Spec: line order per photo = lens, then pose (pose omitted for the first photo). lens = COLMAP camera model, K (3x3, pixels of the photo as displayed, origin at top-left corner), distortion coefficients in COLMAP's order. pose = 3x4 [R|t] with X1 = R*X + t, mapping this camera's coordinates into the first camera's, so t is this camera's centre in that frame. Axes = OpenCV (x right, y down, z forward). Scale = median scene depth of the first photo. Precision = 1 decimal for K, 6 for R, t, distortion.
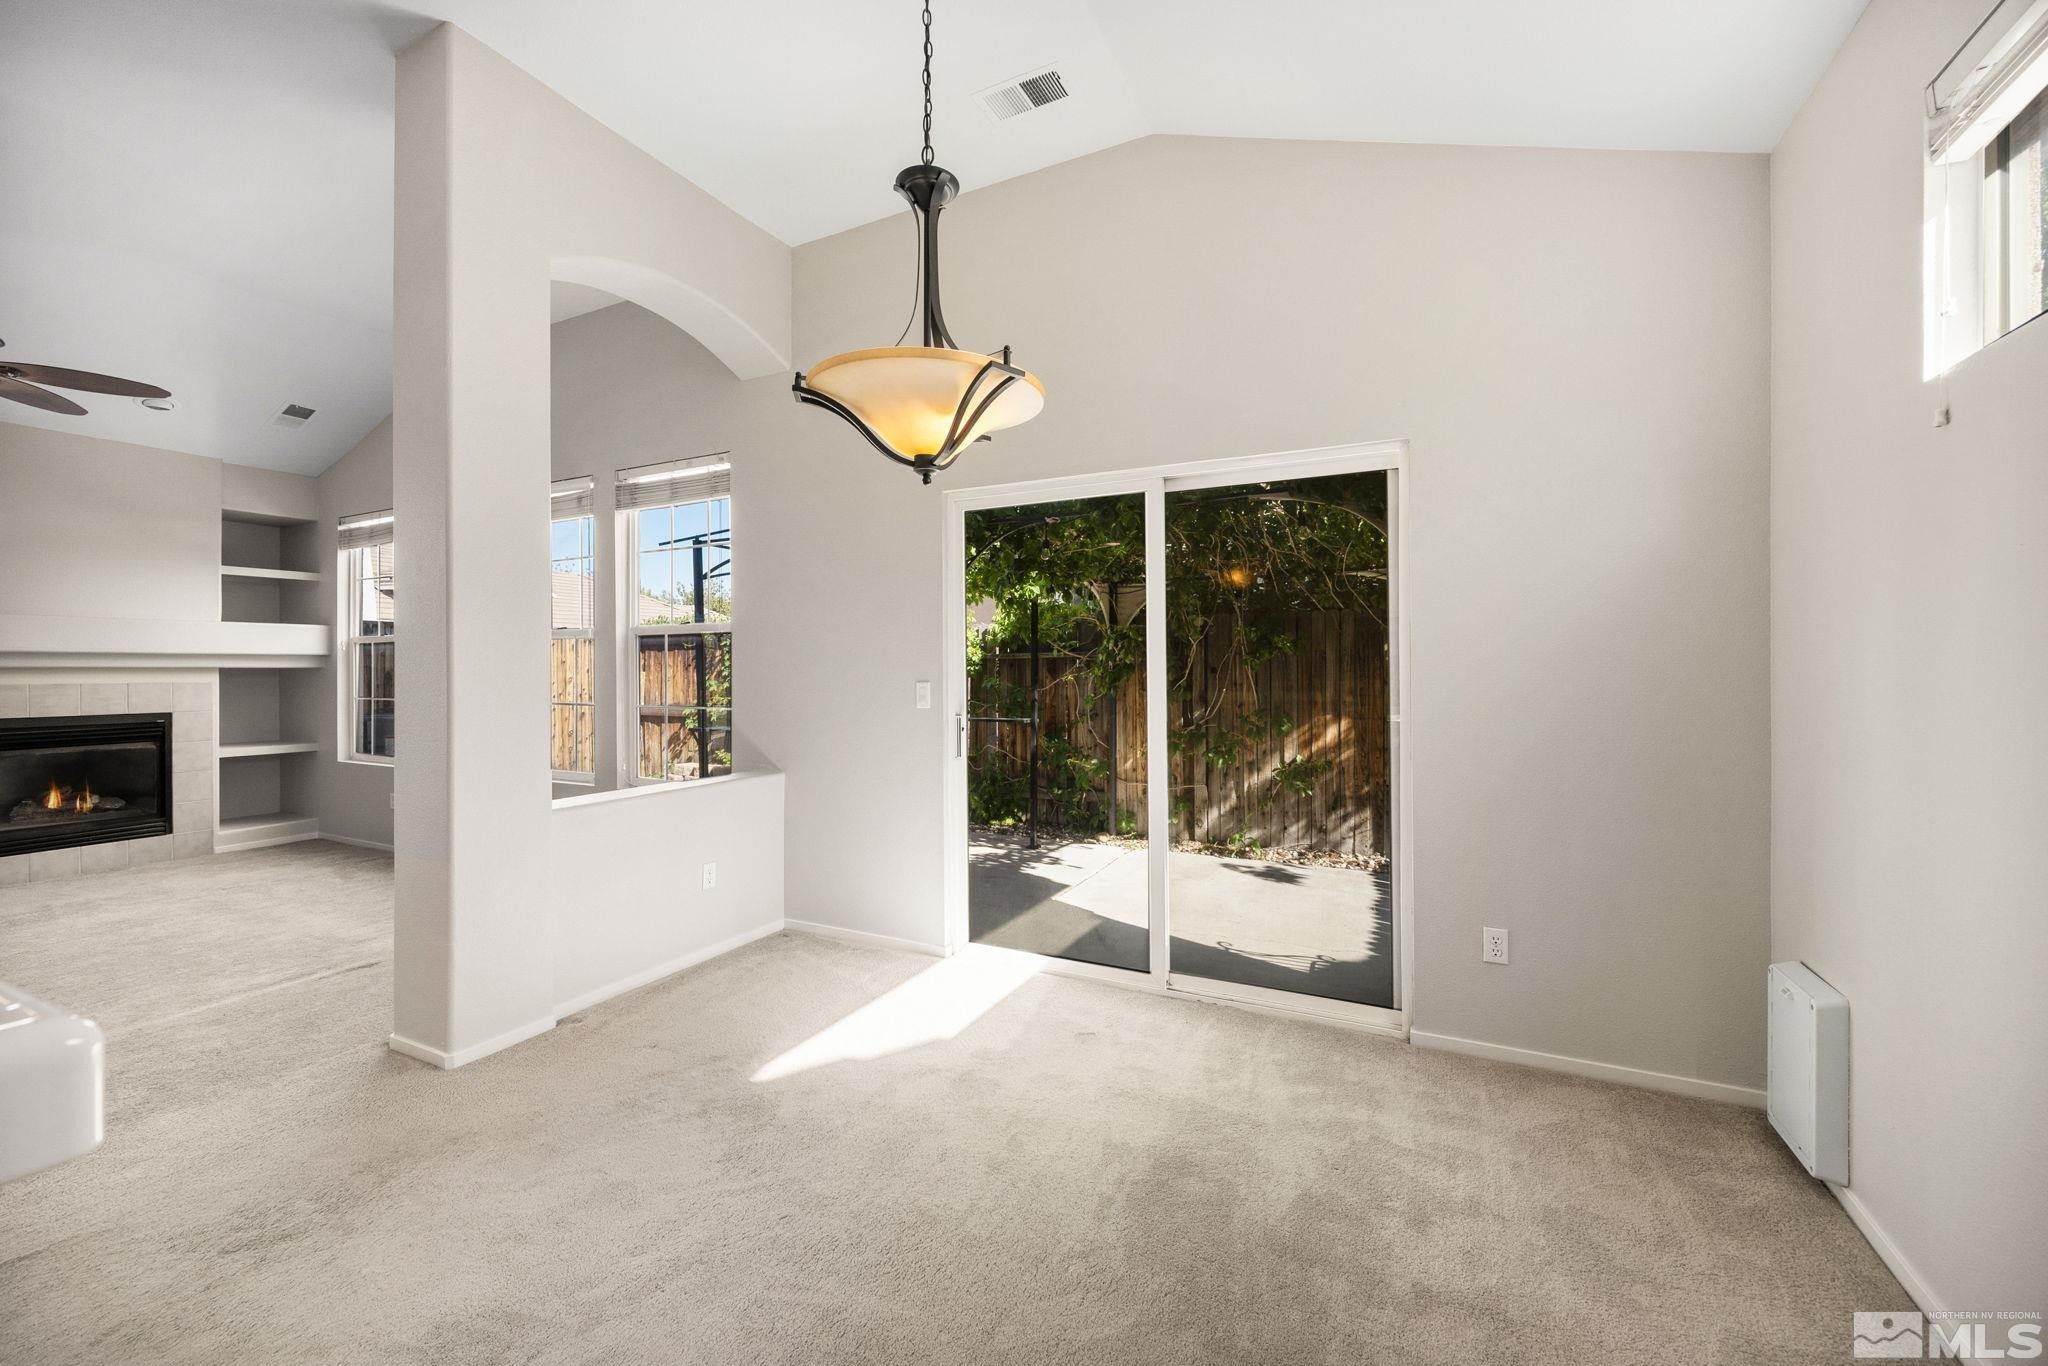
lens RADIAL K [[798.5, 0, 1024.4], [0, 798.5, 670.7], [0, 0, 1]] dist [0.000693, 0.000075]
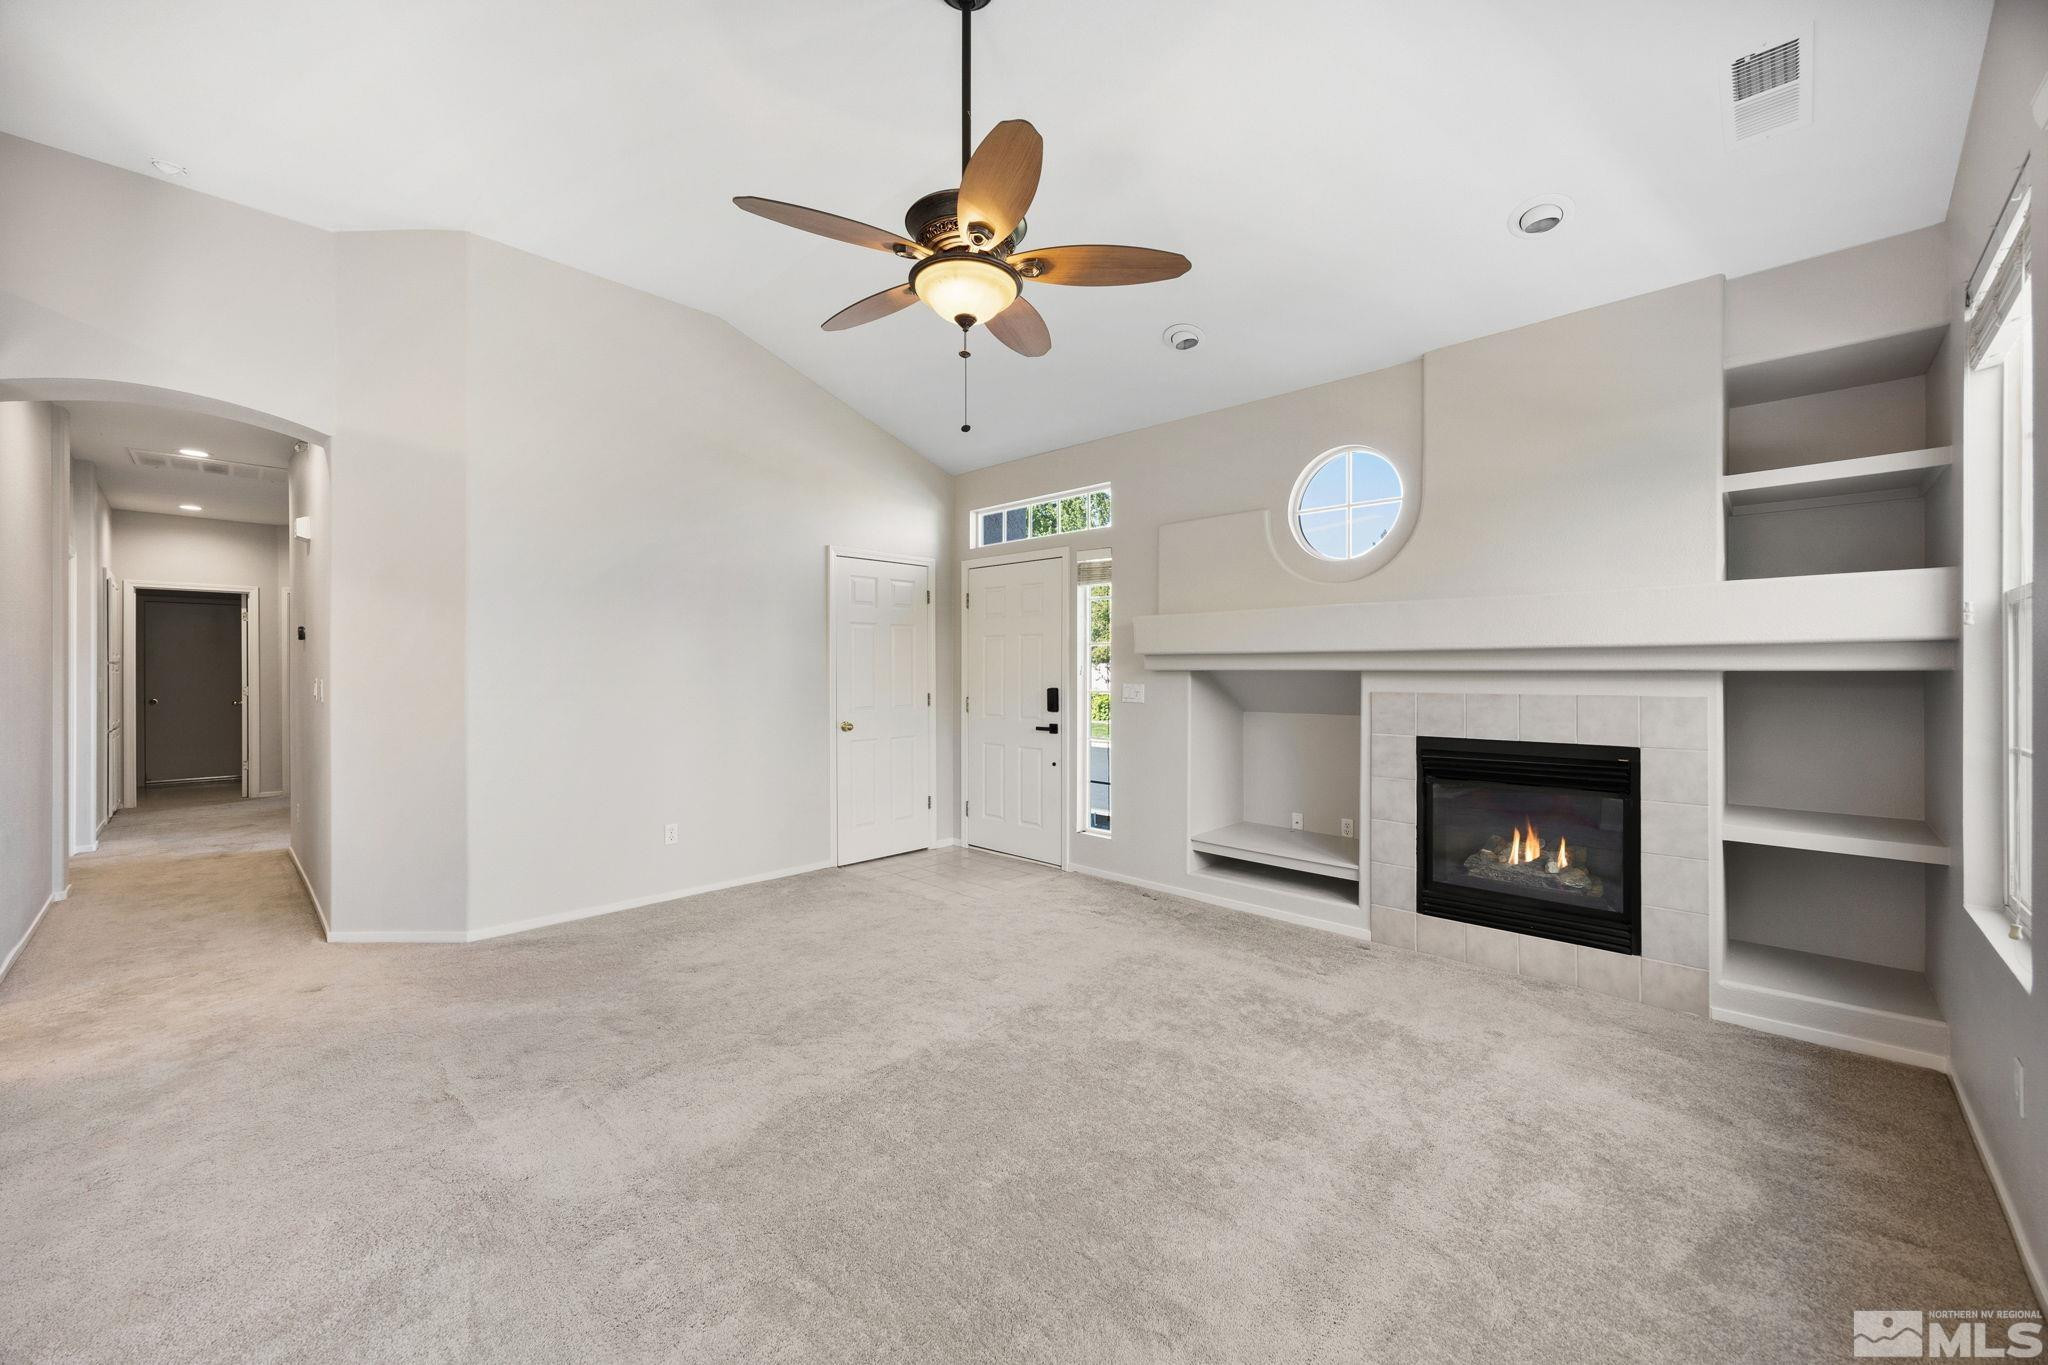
lens RADIAL K [[798.5, 0, 1020.6], [0, 798.5, 668.5], [0, 0, 1]] dist [0.000693, 0.000075]
pose [[-0.306293, -0.005710, -0.951920, -0.359659], [-0.001866, 0.999984, -0.005398, -0.001325], [0.951935, 0.000123, -0.306299, 0.721180]]
